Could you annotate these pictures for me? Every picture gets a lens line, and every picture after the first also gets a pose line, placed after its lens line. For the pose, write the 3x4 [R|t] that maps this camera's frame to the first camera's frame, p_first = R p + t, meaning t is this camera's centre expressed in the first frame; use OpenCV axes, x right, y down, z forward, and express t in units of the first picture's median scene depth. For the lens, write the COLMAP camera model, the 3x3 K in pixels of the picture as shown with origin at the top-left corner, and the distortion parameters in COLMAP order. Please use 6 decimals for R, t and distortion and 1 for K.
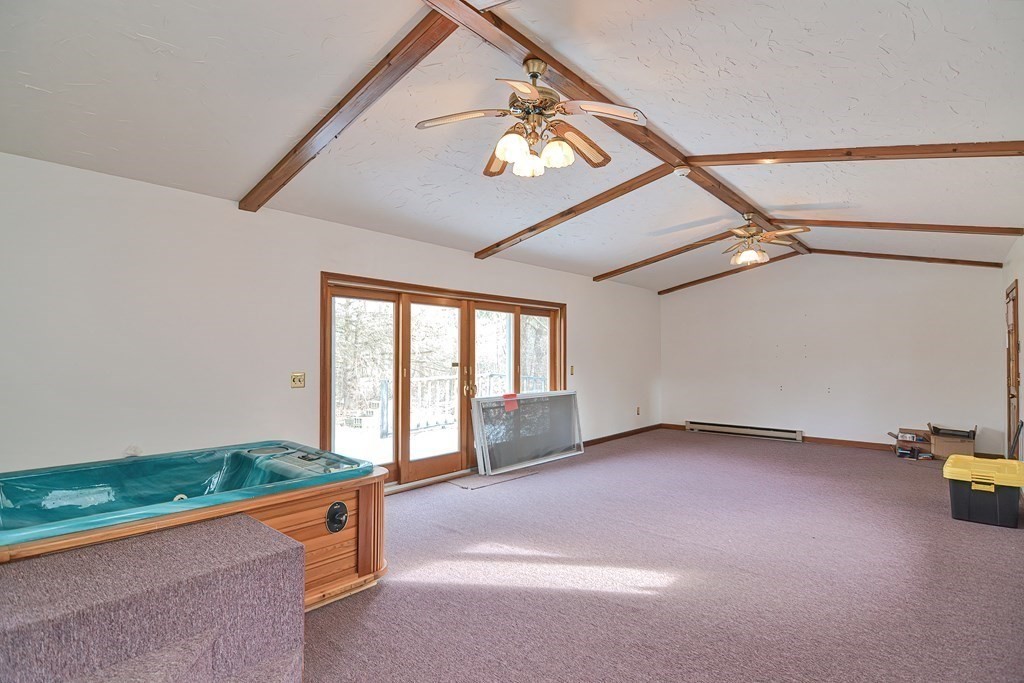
lens RADIAL K [[490.9, 0, 504.1], [0, 490.9, 341.1], [0, 0, 1]] dist [-0.019011, -0.001017]
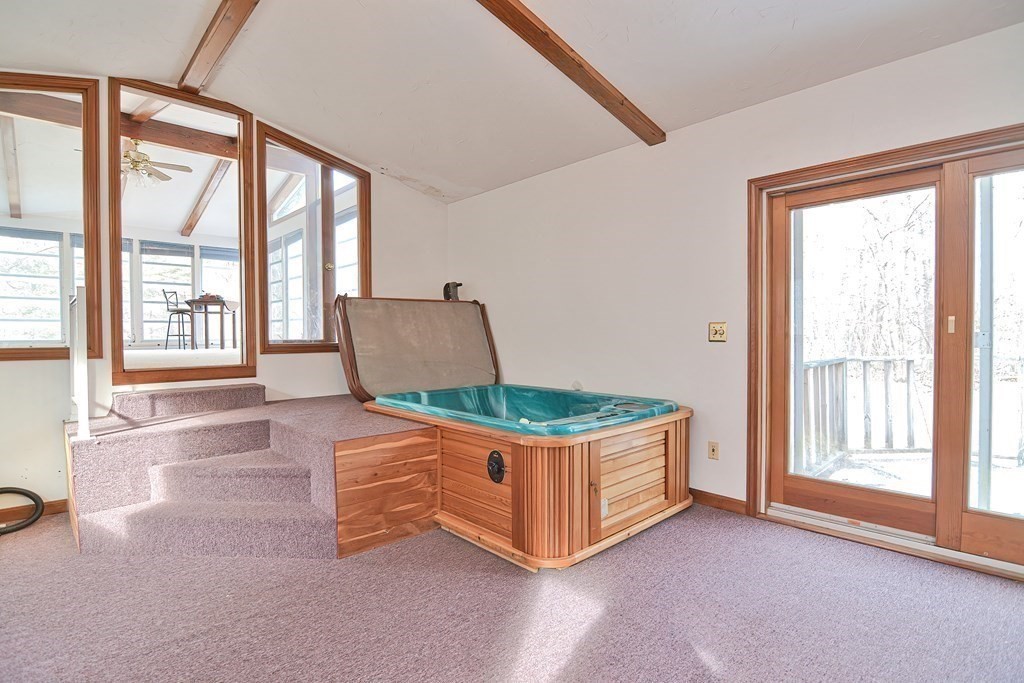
lens RADIAL K [[496.6, 0, 503.8], [0, 496.6, 344.8], [0, 0, 1]] dist [-0.001876, -0.010710]
pose [[-0.086535, 0.020627, -0.996035, 0.297961], [0.033754, 0.999272, 0.017761, 0.055956], [0.995677, -0.032083, -0.087168, 0.552627]]
